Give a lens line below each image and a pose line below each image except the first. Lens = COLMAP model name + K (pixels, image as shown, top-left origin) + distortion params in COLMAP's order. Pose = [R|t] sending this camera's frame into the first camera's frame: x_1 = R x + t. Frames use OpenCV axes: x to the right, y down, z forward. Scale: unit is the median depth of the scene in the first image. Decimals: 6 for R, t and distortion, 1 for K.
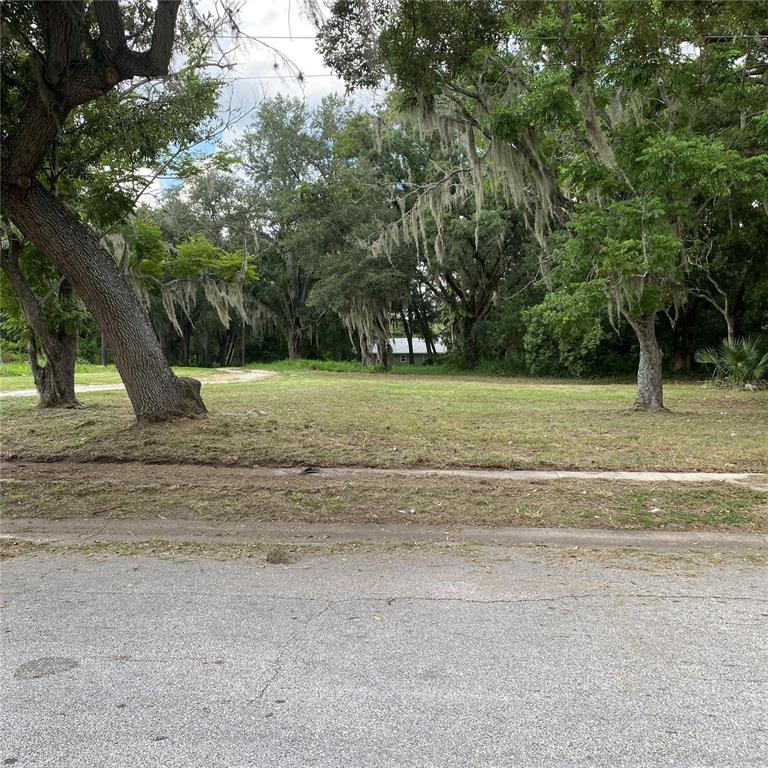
lens RADIAL K [[776.0, 0, 391.1], [0, 776.0, 384.5], [0, 0, 1]] dist [0.016584, 0.000000]
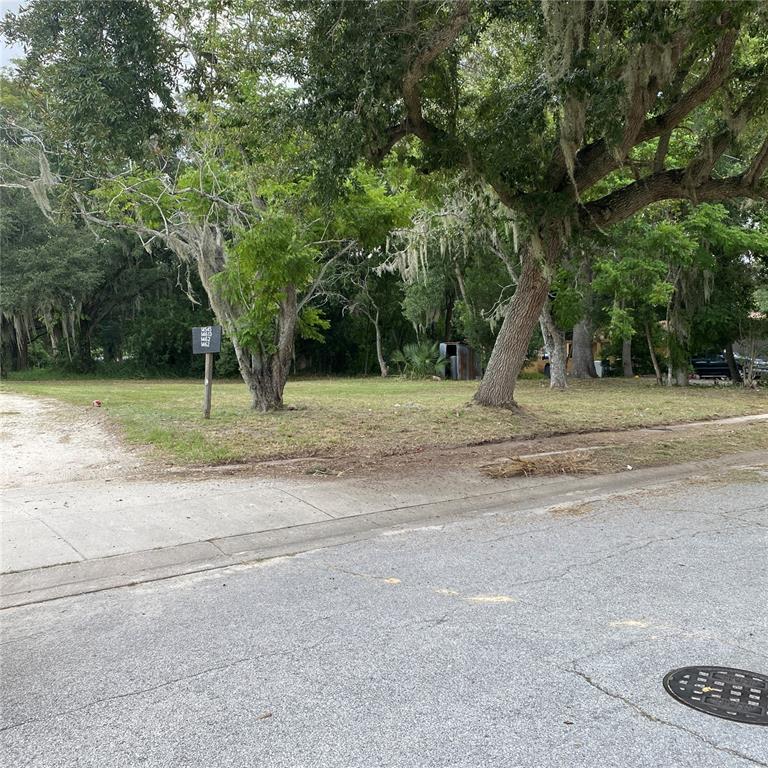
lens RADIAL K [[776.0, 0, 387.3], [0, 776.0, 371.6], [0, 0, 1]] dist [0.016584, 0.000000]
pose [[0.733345, -0.023904, 0.679436, -0.973396], [0.037249, 0.999293, -0.005046, -0.011147], [-0.678835, 0.029009, 0.733718, 0.131345]]
